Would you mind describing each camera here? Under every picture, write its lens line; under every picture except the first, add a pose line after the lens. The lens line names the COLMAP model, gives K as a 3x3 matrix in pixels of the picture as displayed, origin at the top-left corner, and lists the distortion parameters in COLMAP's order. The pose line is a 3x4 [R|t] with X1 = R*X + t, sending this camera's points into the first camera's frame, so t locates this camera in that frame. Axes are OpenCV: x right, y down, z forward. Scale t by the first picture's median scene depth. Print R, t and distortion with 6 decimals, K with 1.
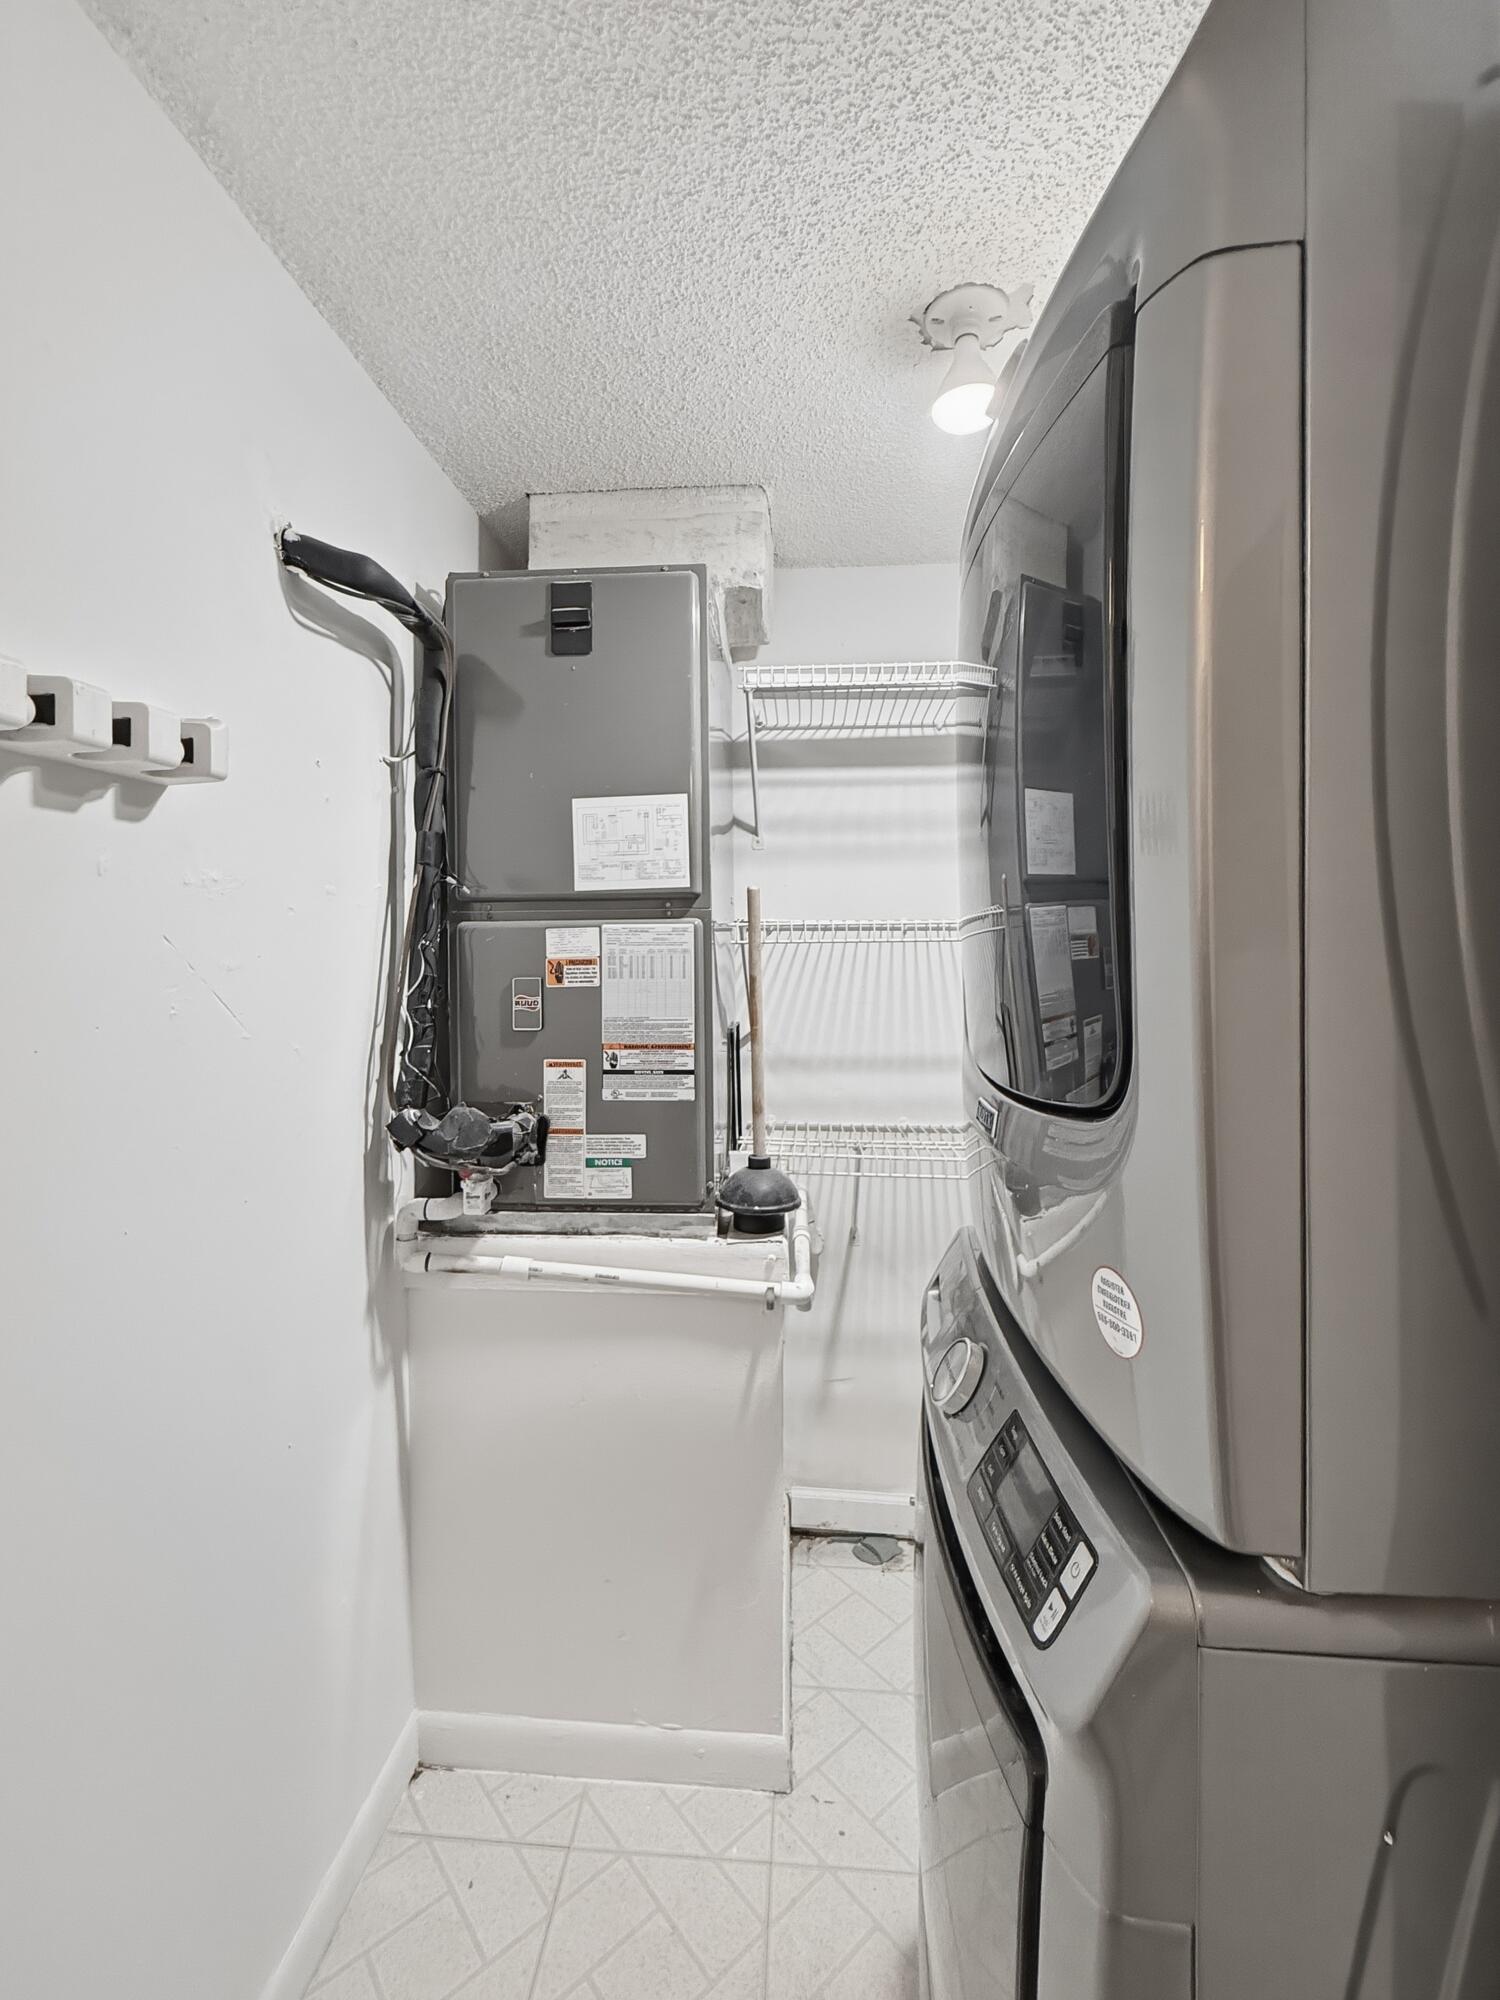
lens RADIAL K [[816.8, 0, 740.3], [0, 816.8, 989.4], [0, 0, 1]] dist [0.004680, -0.000929]
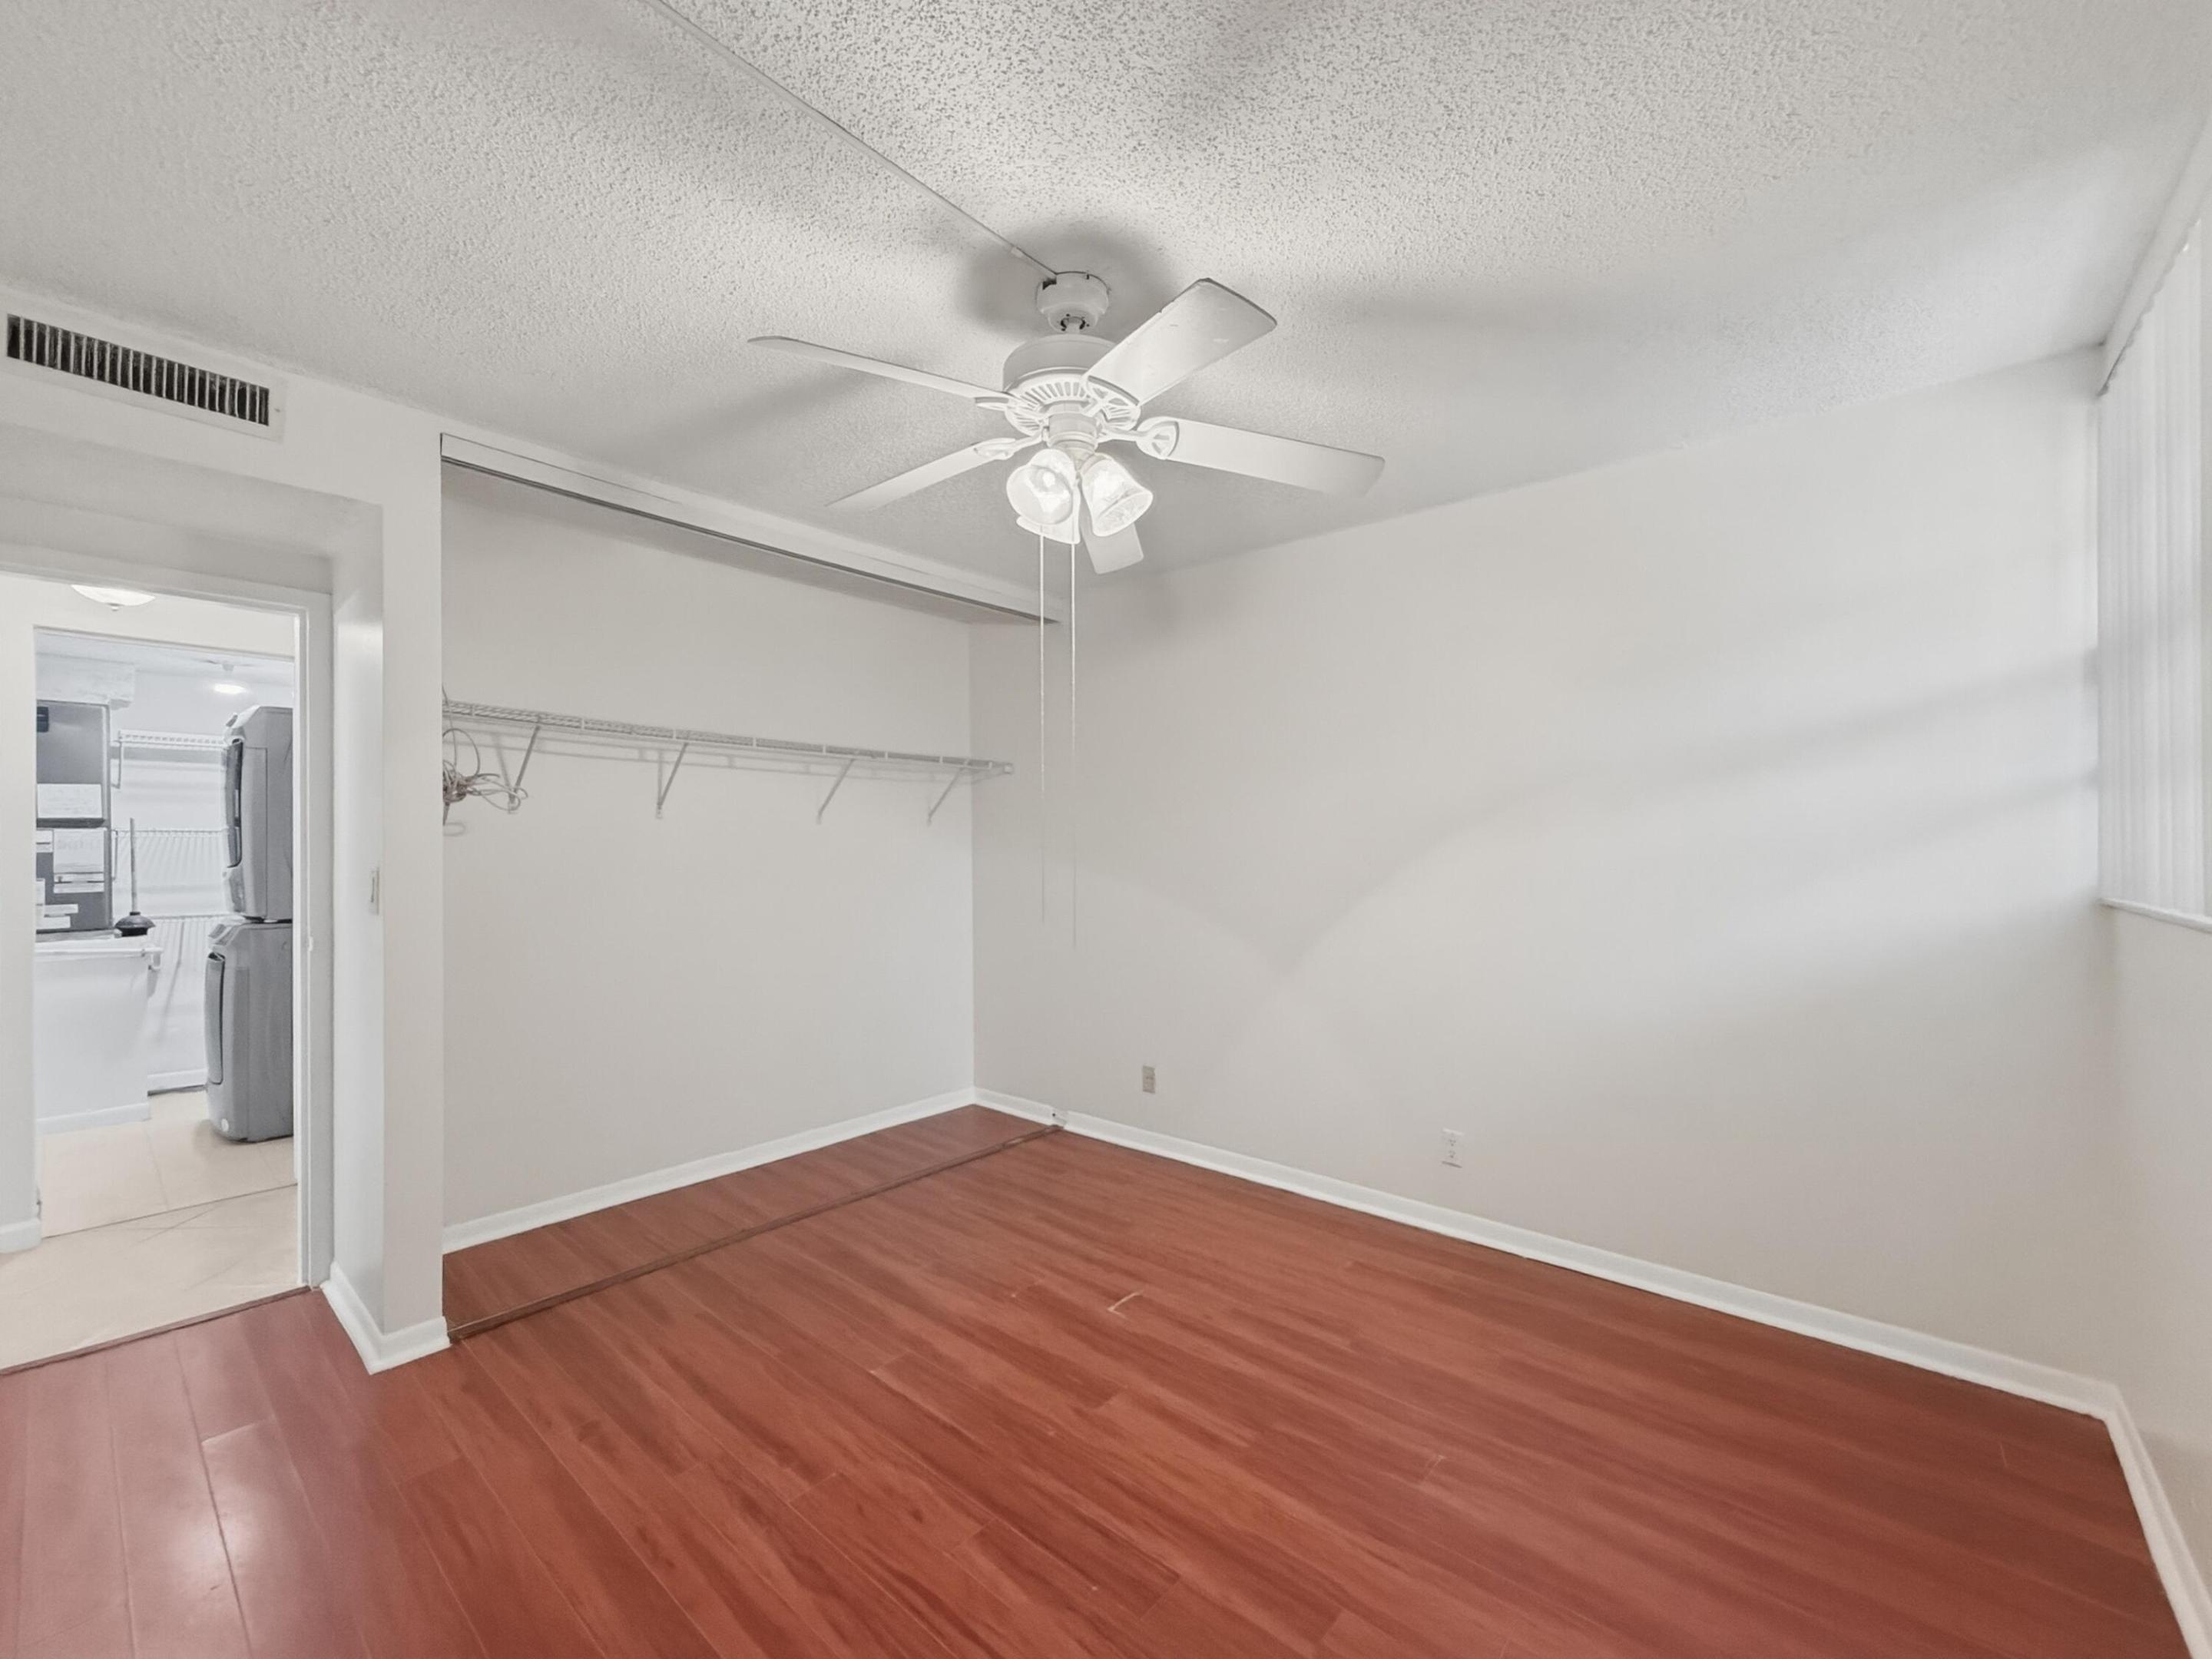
lens RADIAL K [[903.4, 0, 1117.1], [0, 903.4, 831.8], [0, 0, 1]] dist [0.004680, -0.000929]
pose [[0.577940, 0.003673, 0.816071, -0.597898], [0.011988, 0.999844, -0.012990, 0.010722], [-0.815991, 0.017291, 0.577806, -3.733107]]
